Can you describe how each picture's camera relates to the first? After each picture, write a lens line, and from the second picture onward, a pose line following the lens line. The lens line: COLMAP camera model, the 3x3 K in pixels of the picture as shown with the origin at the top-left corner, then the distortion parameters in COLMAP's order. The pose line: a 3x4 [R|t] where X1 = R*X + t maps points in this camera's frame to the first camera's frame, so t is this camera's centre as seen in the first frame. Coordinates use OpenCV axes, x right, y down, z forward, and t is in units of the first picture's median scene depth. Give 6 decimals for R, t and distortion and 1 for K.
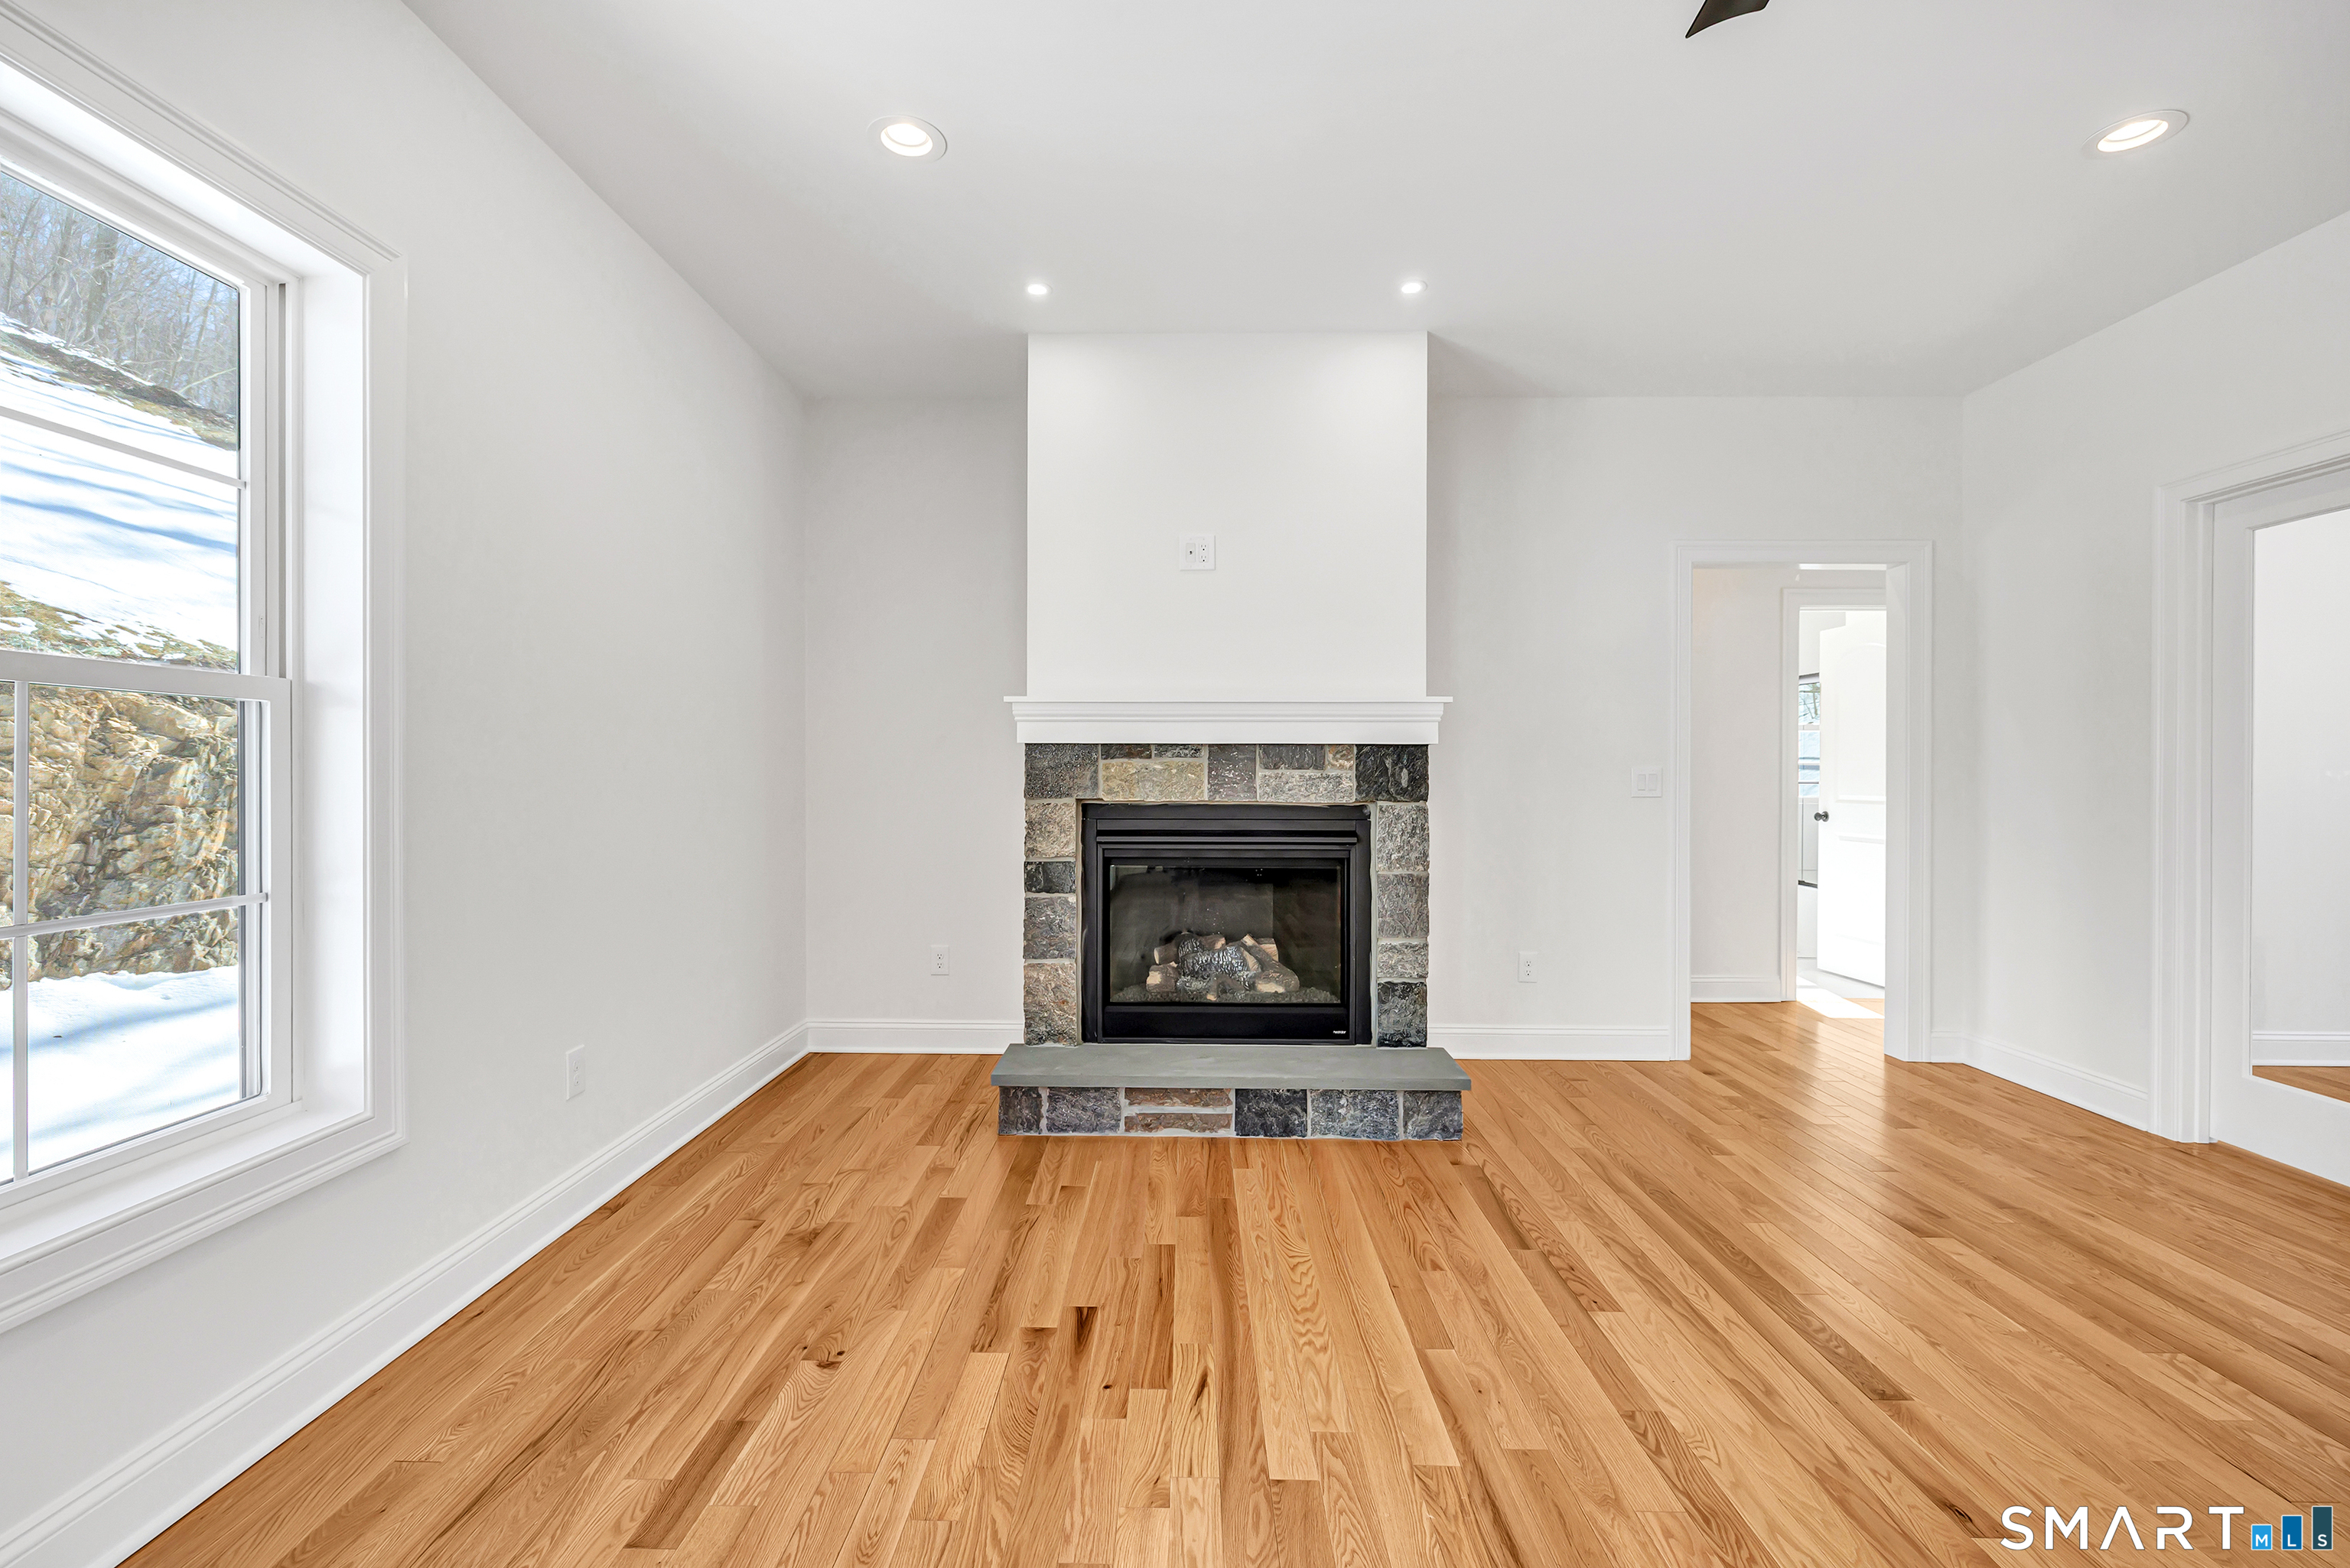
lens RADIAL K [[1048.5, 0, 1149.5], [0, 1048.5, 789.4], [0, 0, 1]] dist [0.002000, 0.000269]
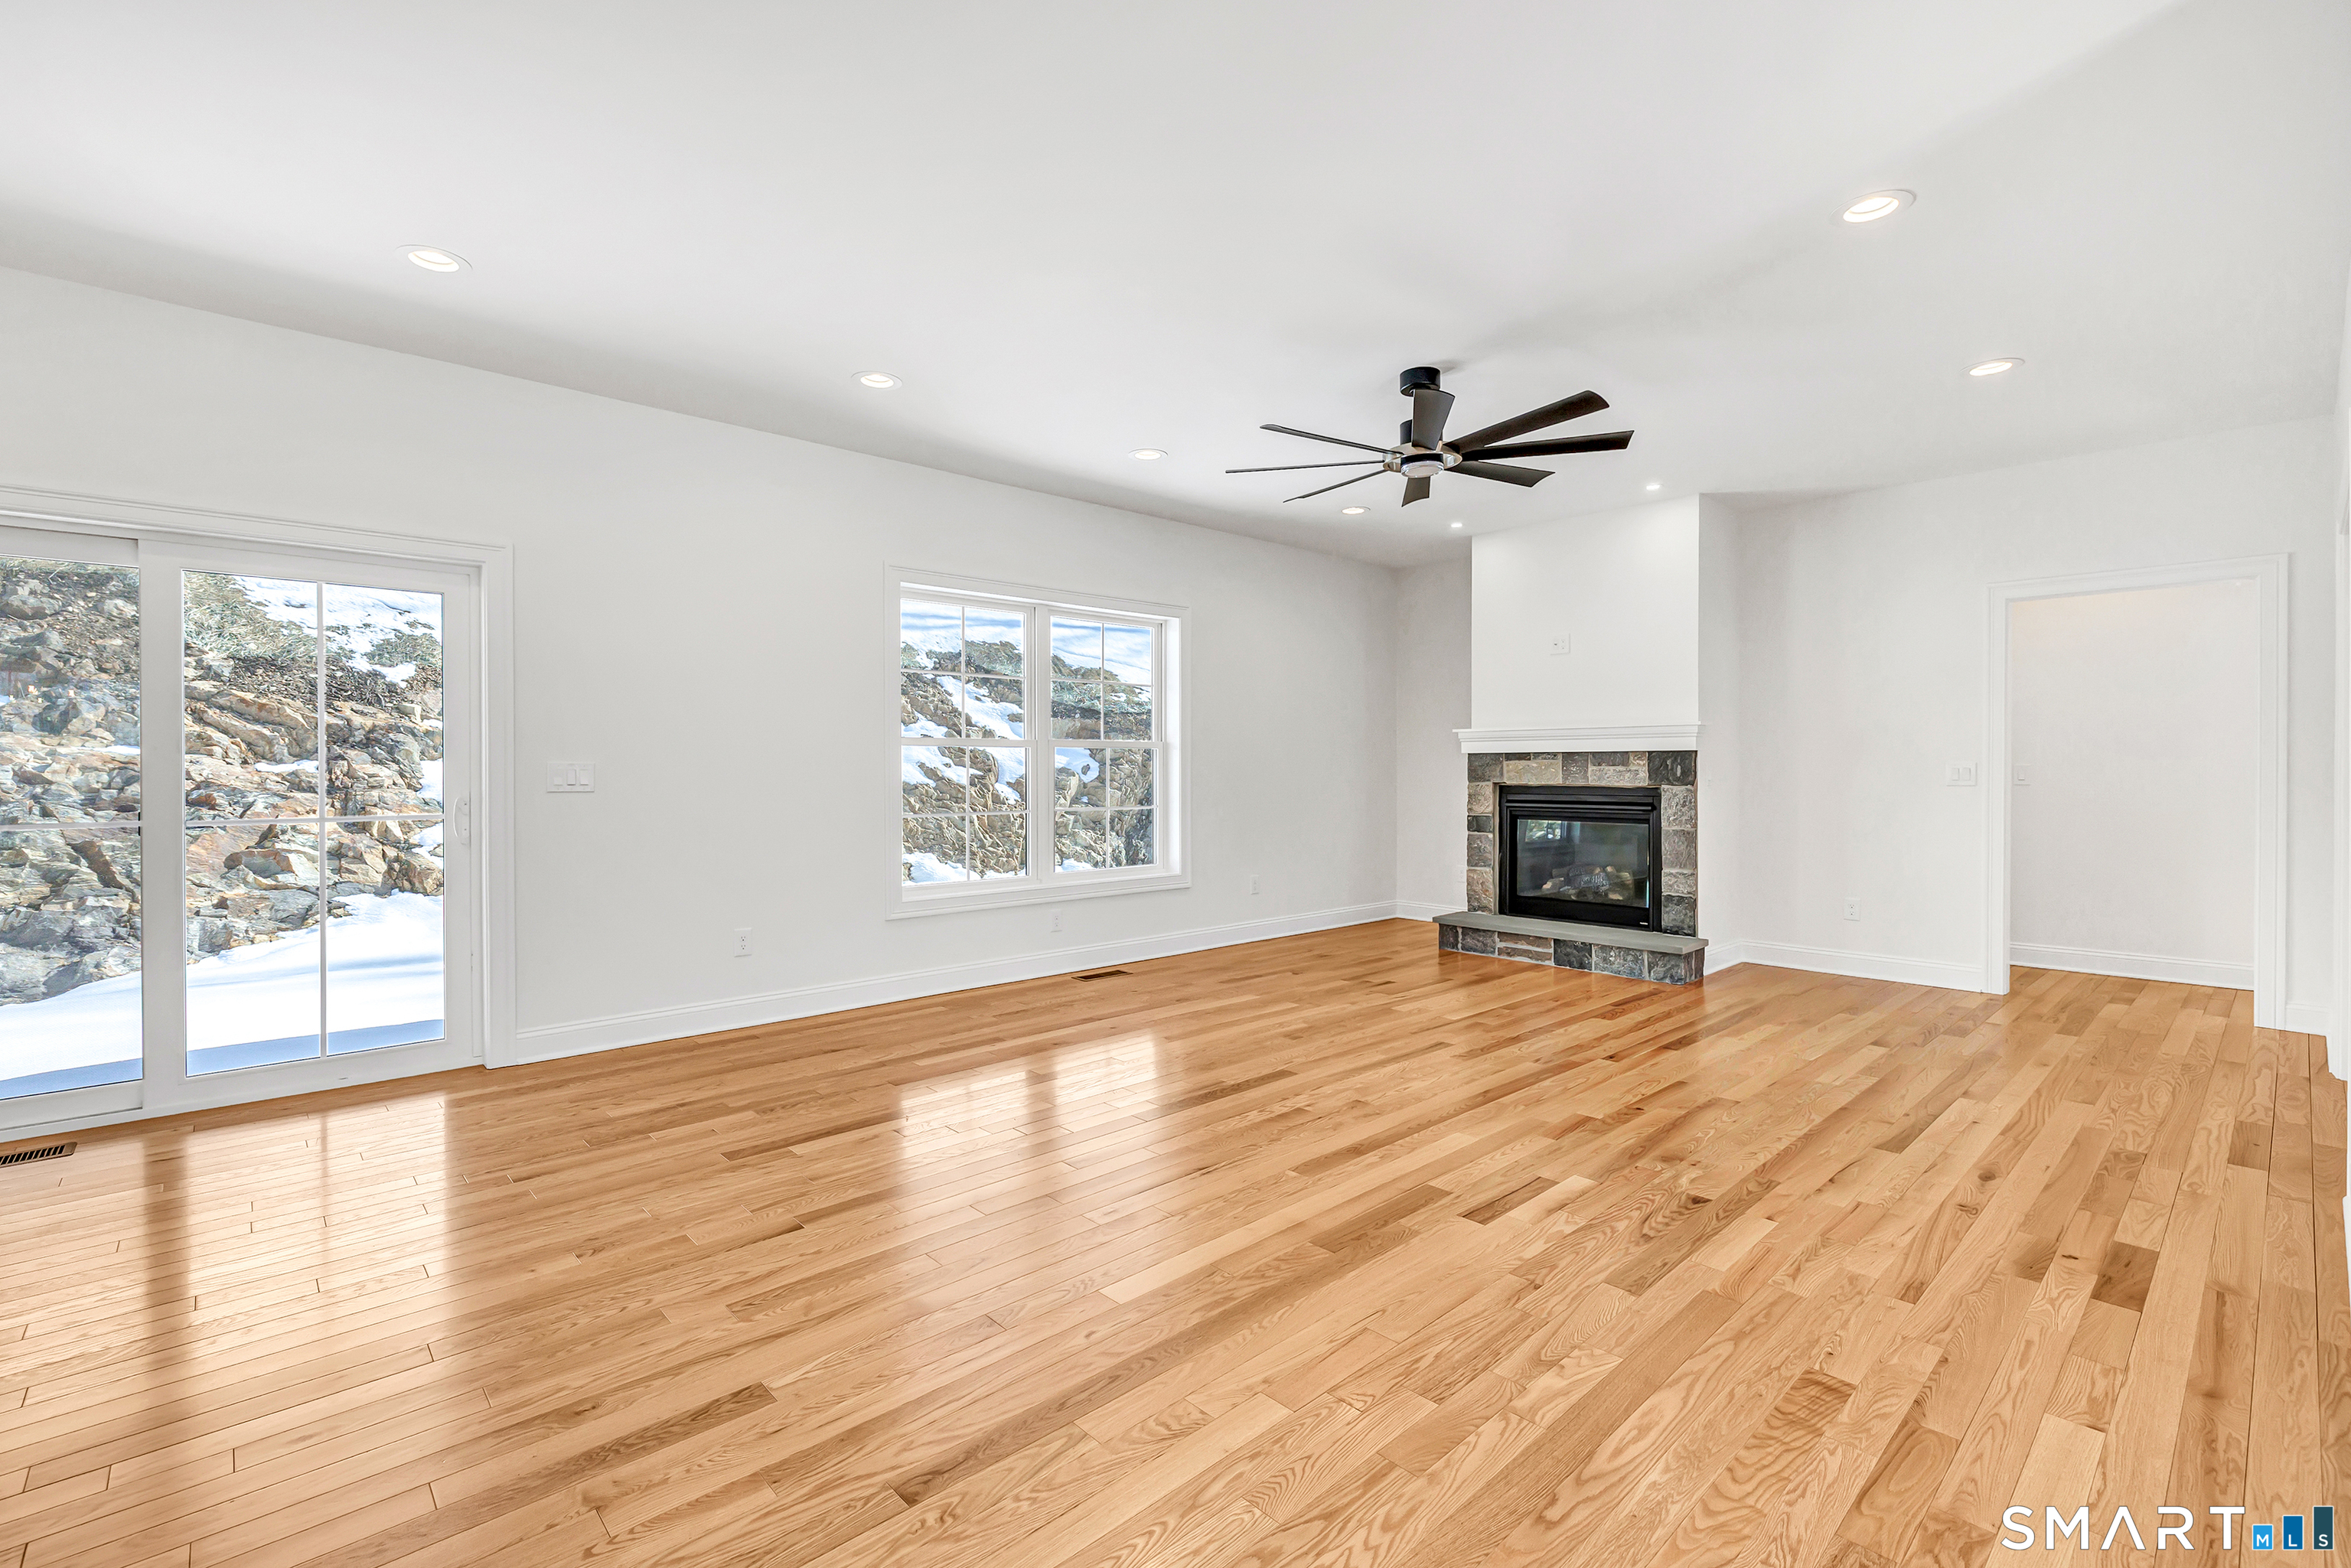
lens RADIAL K [[1008.8, 0, 1141.0], [0, 1008.8, 784.7], [0, 0, 1]] dist [-0.008306, -0.000213]
pose [[0.690671, 0.008926, -0.723114, 0.798630], [-0.008301, 0.999956, 0.004414, 0.010690], [0.723121, 0.002954, 0.690715, -0.697301]]
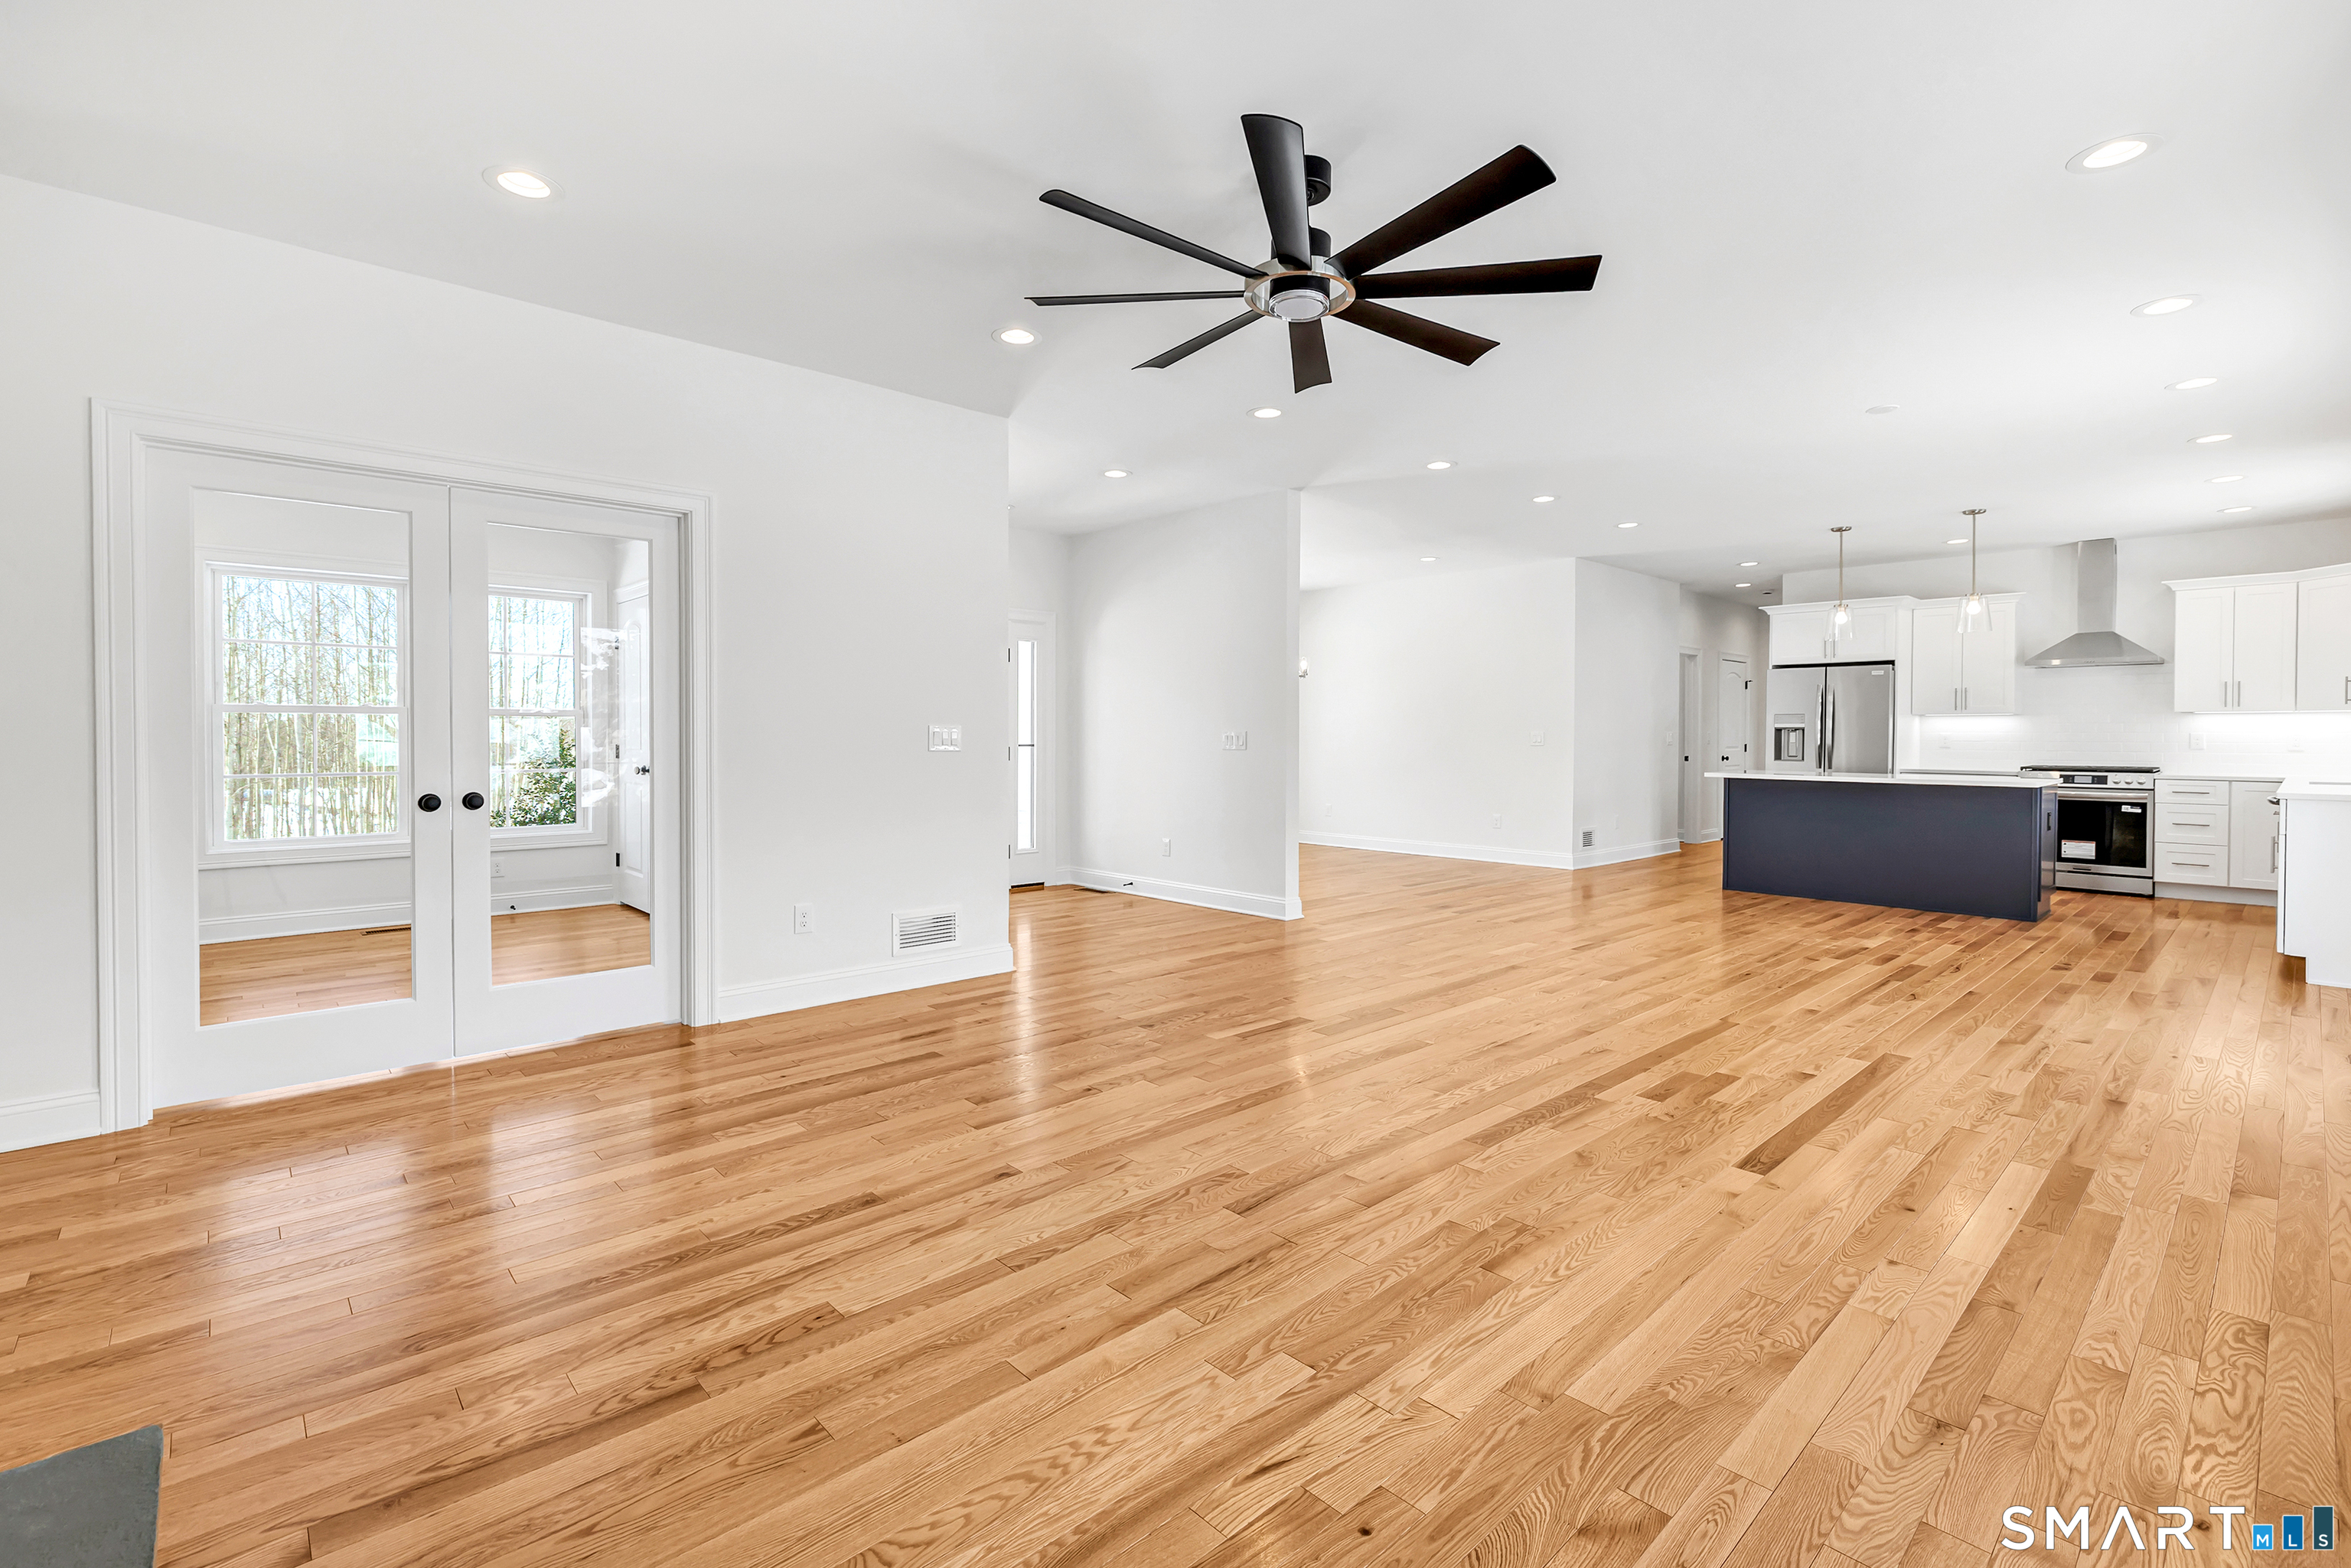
lens RADIAL K [[1030.3, 0, 1117.7], [0, 1030.3, 753.2], [0, 0, 1]] dist [-0.001392, -0.000227]
pose [[-0.676985, -0.016447, 0.735813, -0.256577], [0.005335, 0.999614, 0.027253, -0.015251], [-0.735977, 0.022375, -0.676637, 0.898695]]
